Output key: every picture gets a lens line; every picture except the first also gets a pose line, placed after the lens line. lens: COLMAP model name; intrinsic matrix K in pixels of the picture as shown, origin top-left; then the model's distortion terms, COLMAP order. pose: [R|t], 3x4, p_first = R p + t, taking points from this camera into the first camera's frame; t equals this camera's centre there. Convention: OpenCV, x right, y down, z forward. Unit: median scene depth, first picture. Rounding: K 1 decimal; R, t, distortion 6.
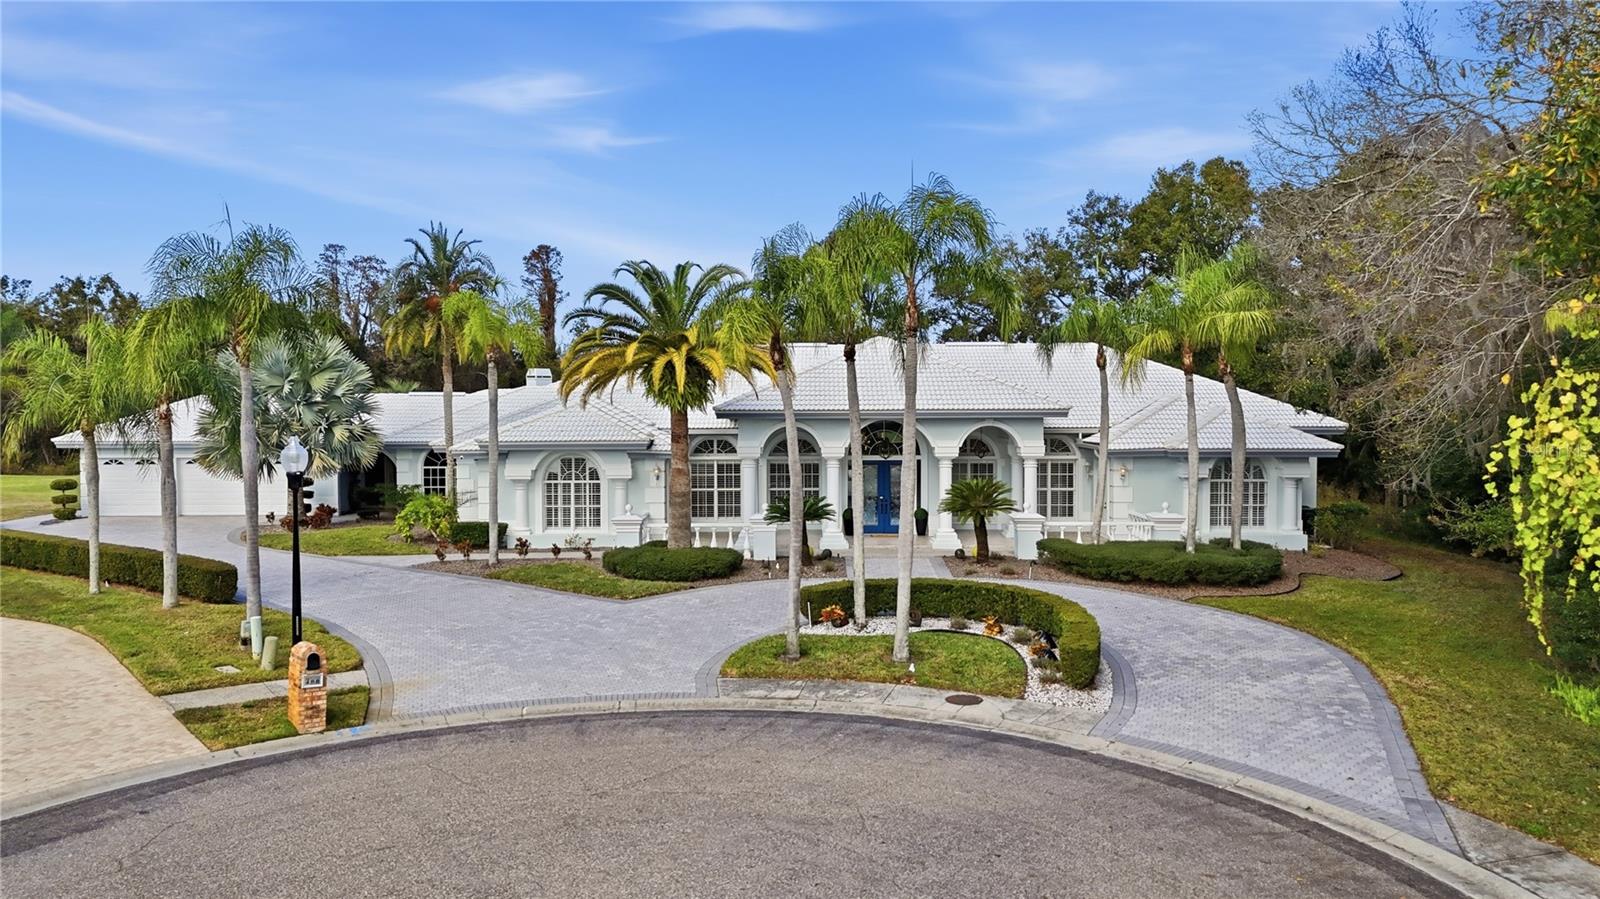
lens RADIAL K [[1176.3, 0, 808.2], [0, 1176.3, 449.6], [0, 0, 1]] dist [0.071158, -0.061979]
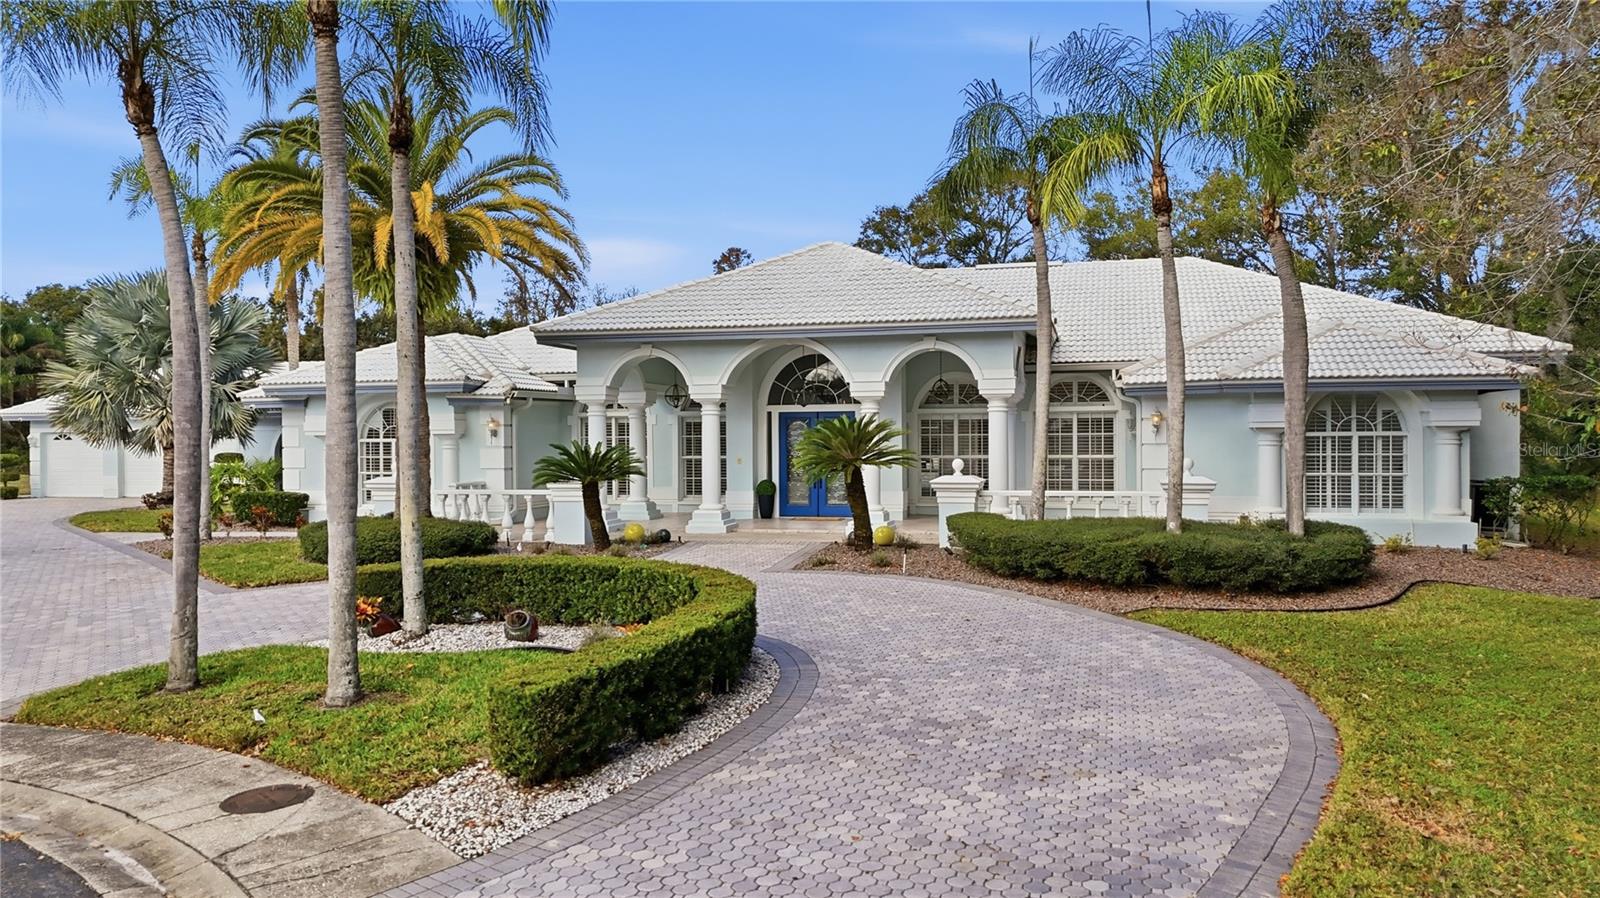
lens RADIAL K [[1176.3, 0, 808.2], [0, 1176.3, 449.1], [0, 0, 1]] dist [0.071158, -0.061979]
pose [[0.970866, -0.001795, -0.239615, 0.348969], [-0.004127, 0.999698, -0.024211, 0.074204], [0.239586, 0.024495, 0.970566, 0.494524]]
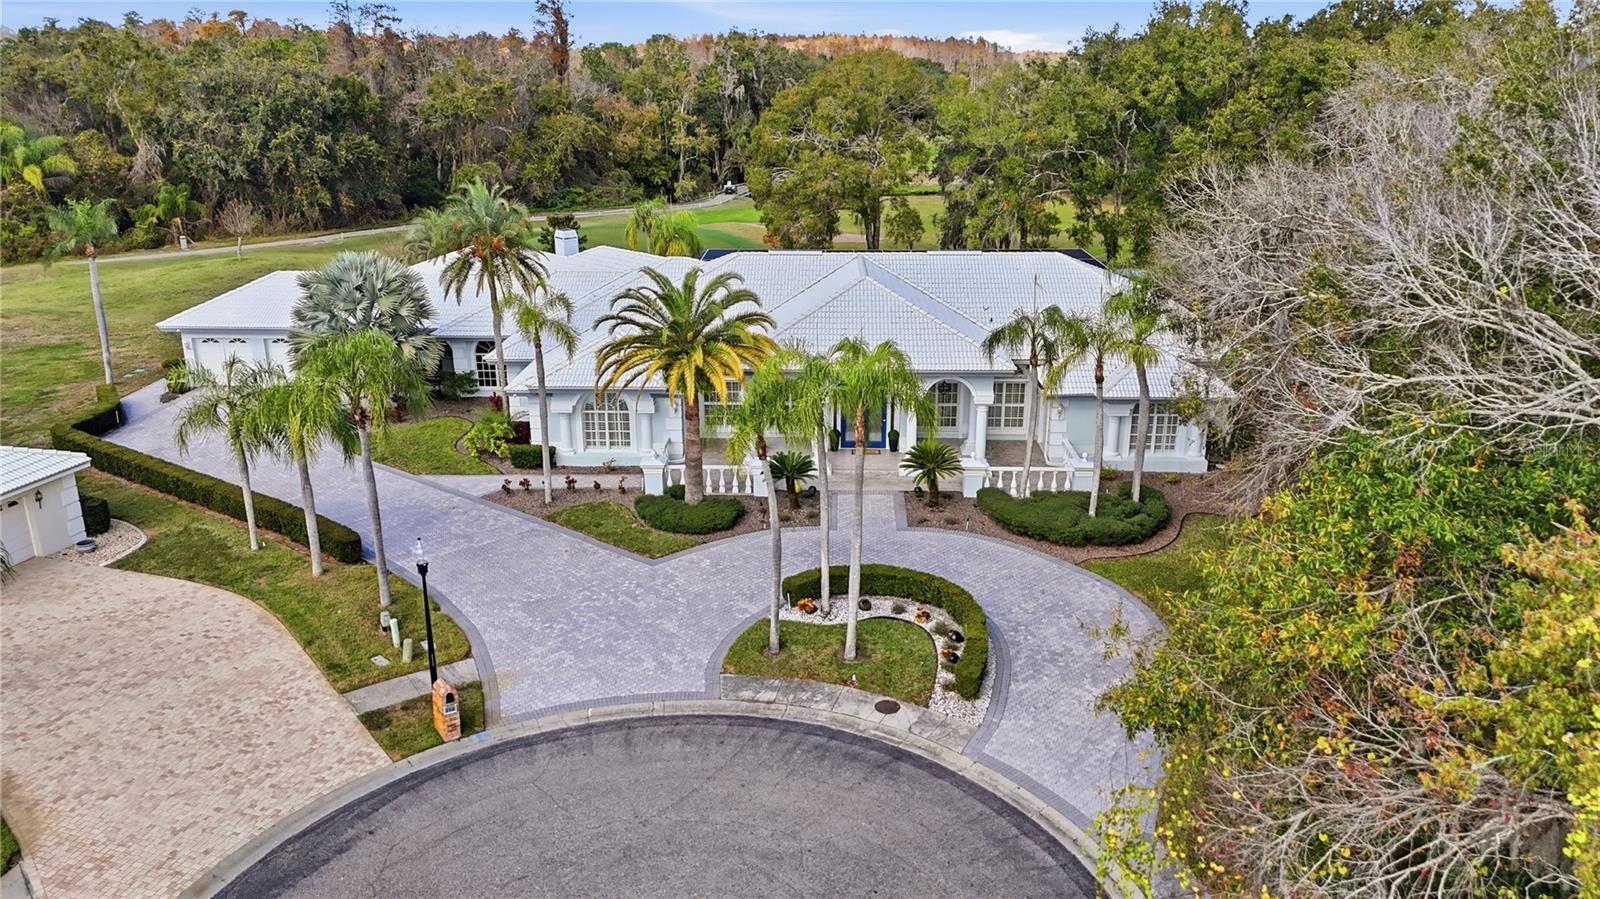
lens RADIAL K [[1176.3, 0, 808.2], [0, 1176.3, 449.6], [0, 0, 1]] dist [0.071158, -0.061979]
pose [[0.999790, 0.008375, -0.018722, 0.047001], [-0.002933, 0.961835, 0.273614, -0.399059], [0.020299, -0.273502, 0.961657, -0.259961]]
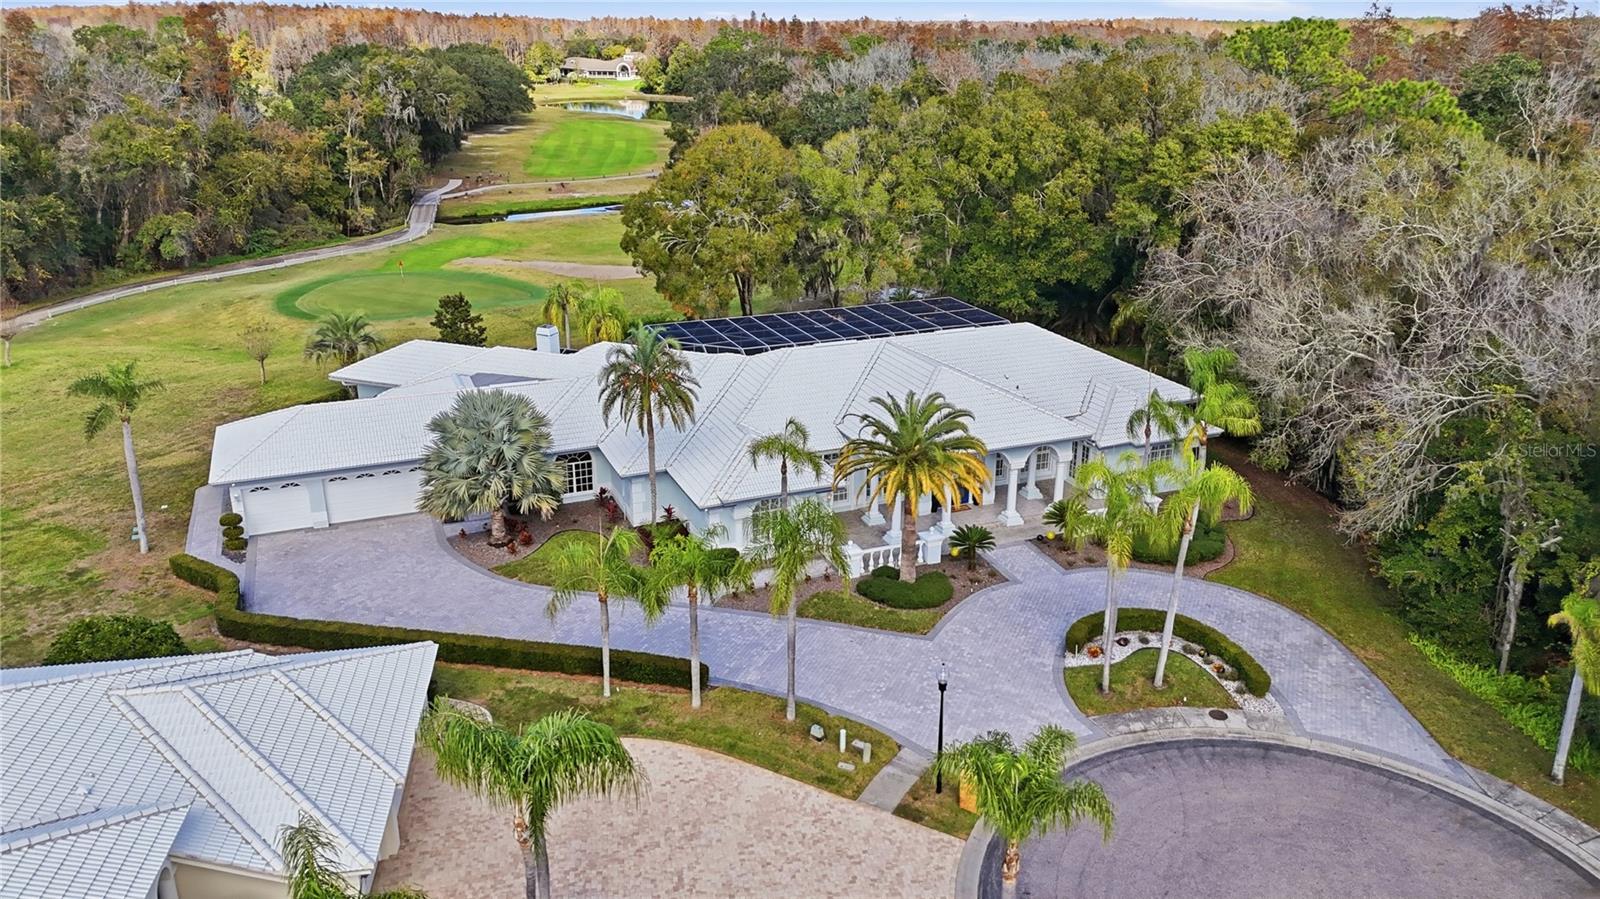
lens RADIAL K [[1176.3, 0, 808.2], [0, 1176.3, 449.6], [0, 0, 1]] dist [0.071158, -0.061979]
pose [[0.921218, -0.126900, 0.367768, -0.982849], [0.009405, 0.952294, 0.305036, -0.692903], [-0.388932, -0.277546, 0.878465, -0.325908]]
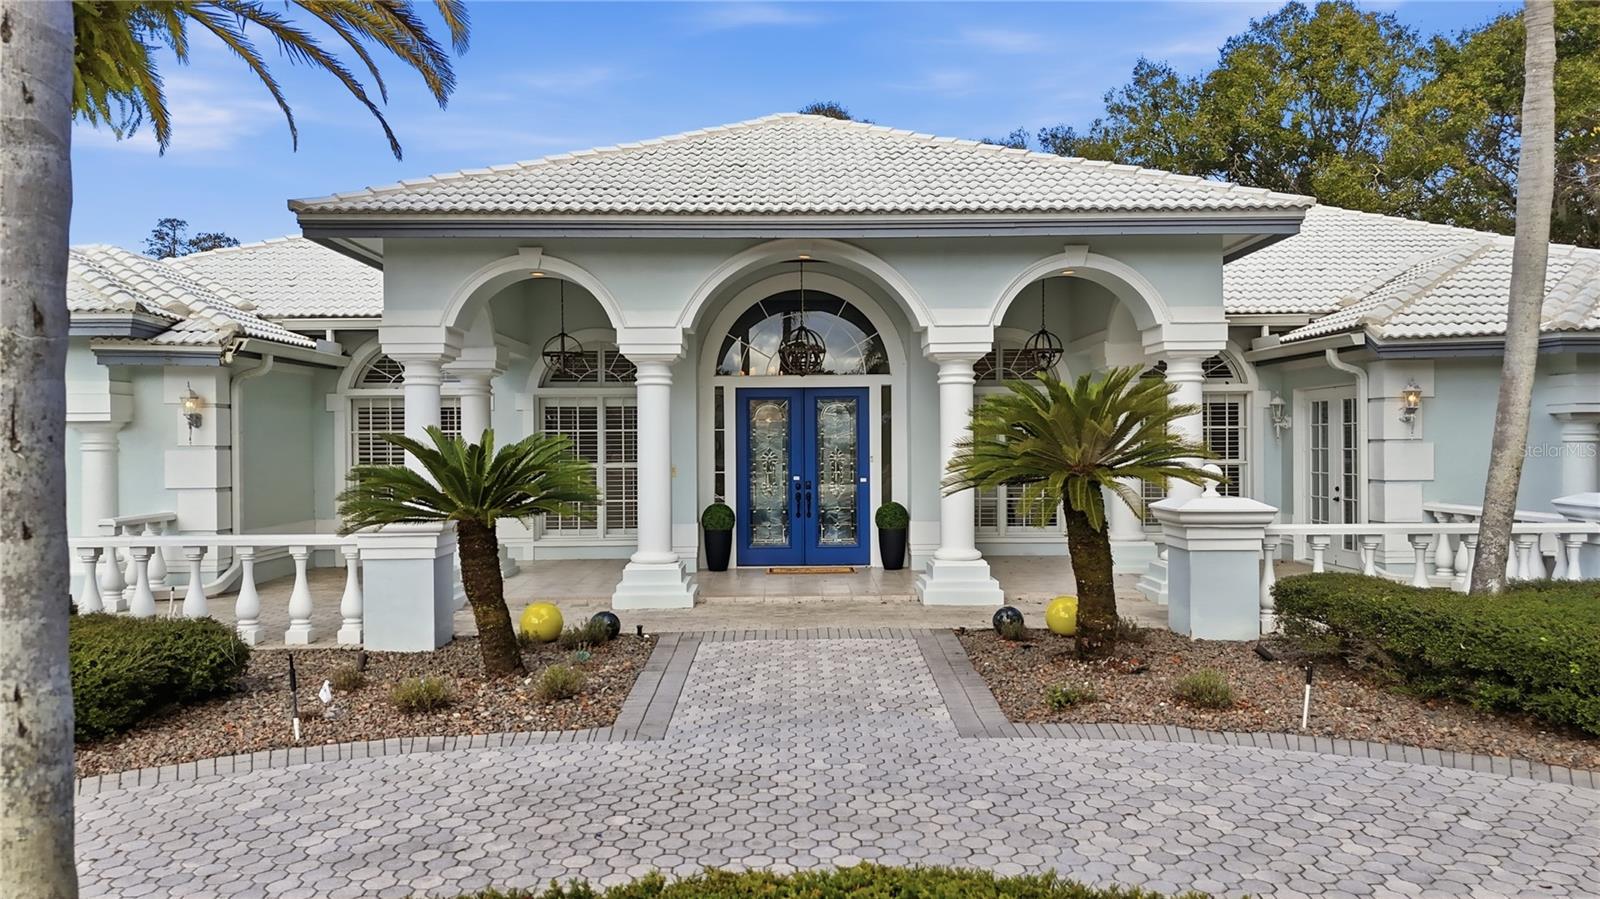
lens RADIAL K [[1176.3, 0, 808.2], [0, 1176.3, 449.6], [0, 0, 1]] dist [0.071158, -0.061979]
pose [[0.999771, -0.004251, 0.020980, 0.089079], [0.004936, 0.999453, -0.032712, 0.068398], [-0.020829, 0.032808, 0.999245, 0.904532]]
